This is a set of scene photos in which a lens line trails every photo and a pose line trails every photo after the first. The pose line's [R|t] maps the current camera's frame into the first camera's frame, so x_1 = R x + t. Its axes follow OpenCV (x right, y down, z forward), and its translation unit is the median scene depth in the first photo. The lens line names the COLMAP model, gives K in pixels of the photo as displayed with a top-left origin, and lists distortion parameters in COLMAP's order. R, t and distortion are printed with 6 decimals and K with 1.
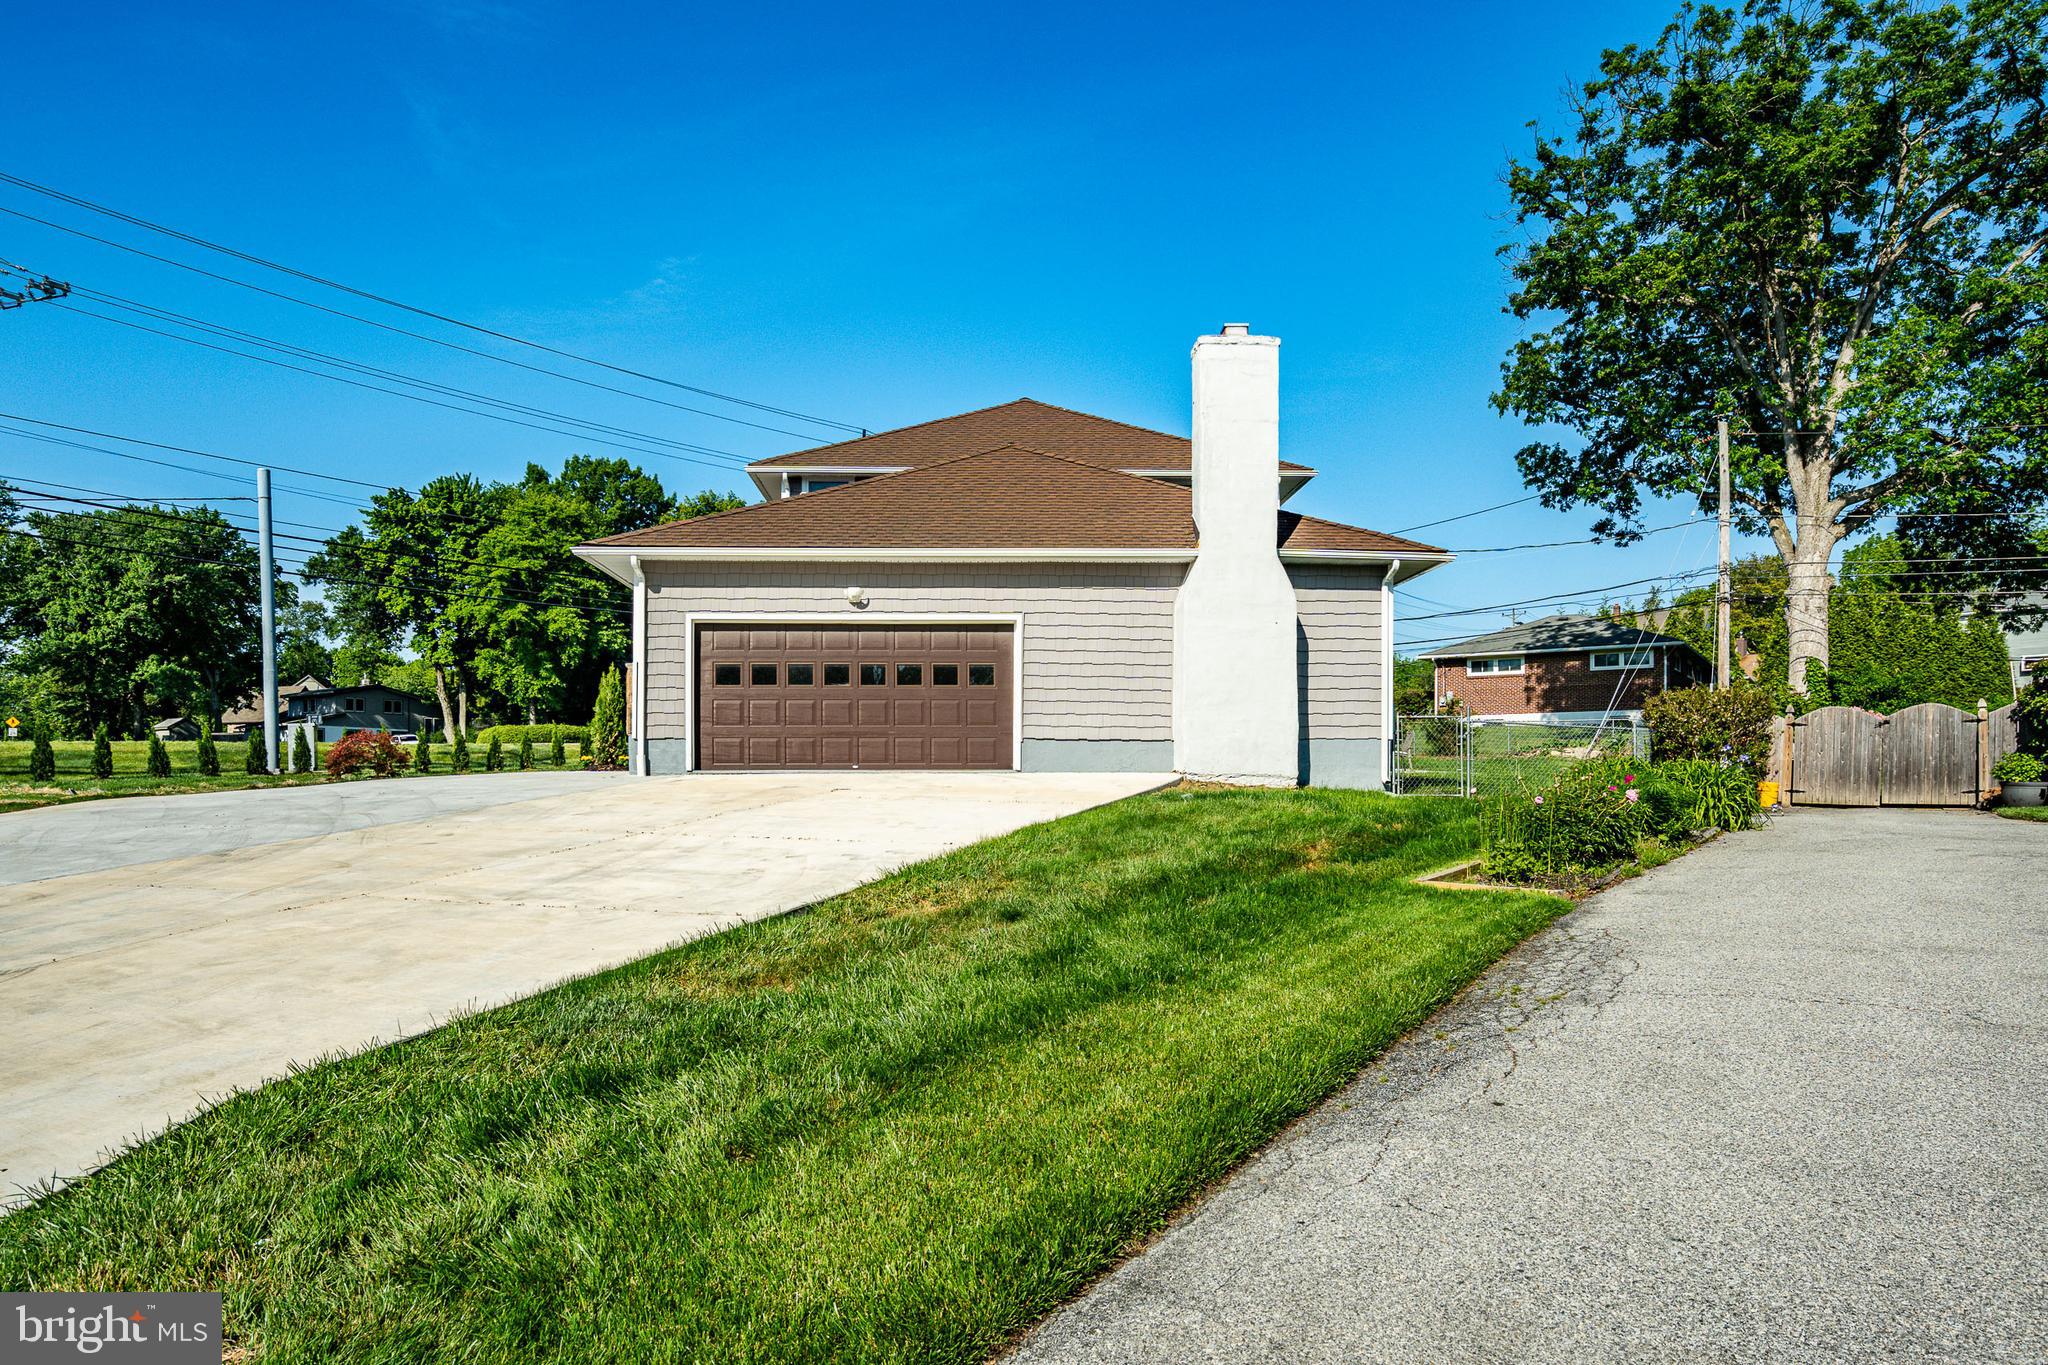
lens RADIAL K [[1271.1, 0, 1023.2], [0, 1271.1, 813.6], [0, 0, 1]] dist [-0.021141, -0.001410]
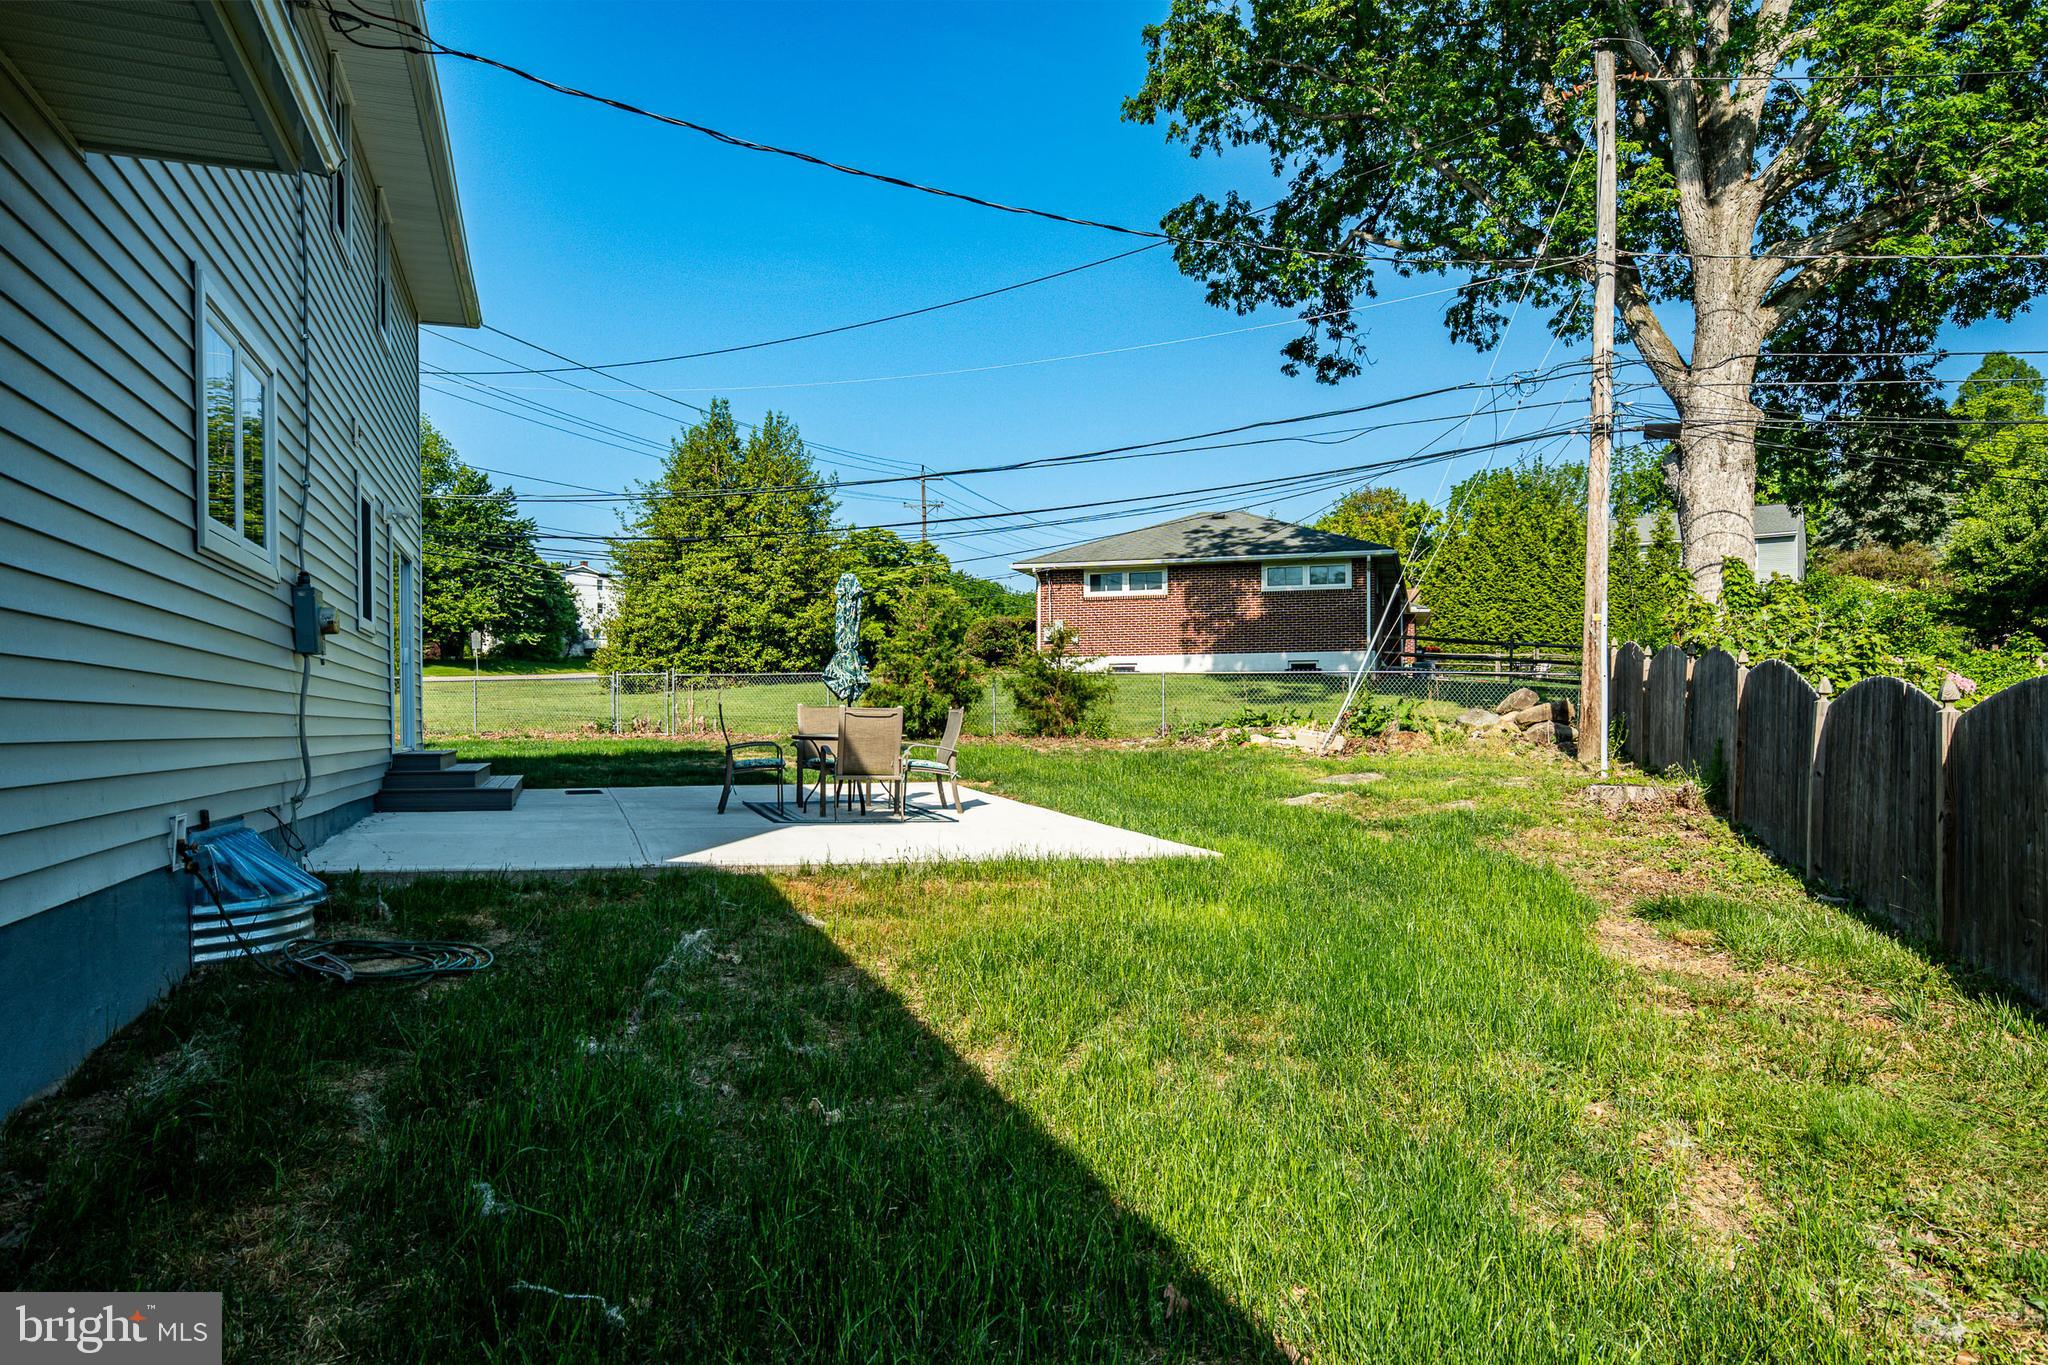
lens RADIAL K [[1252.8, 0, 1048.3], [0, 1252.8, 680.0], [0, 0, 1]] dist [-0.029497, 0.039999]
pose [[0.949149, 0.006786, 0.314753, 0.158648], [0.009662, 0.998669, -0.050669, -0.040246], [-0.314678, 0.051134, 0.947820, 0.482120]]
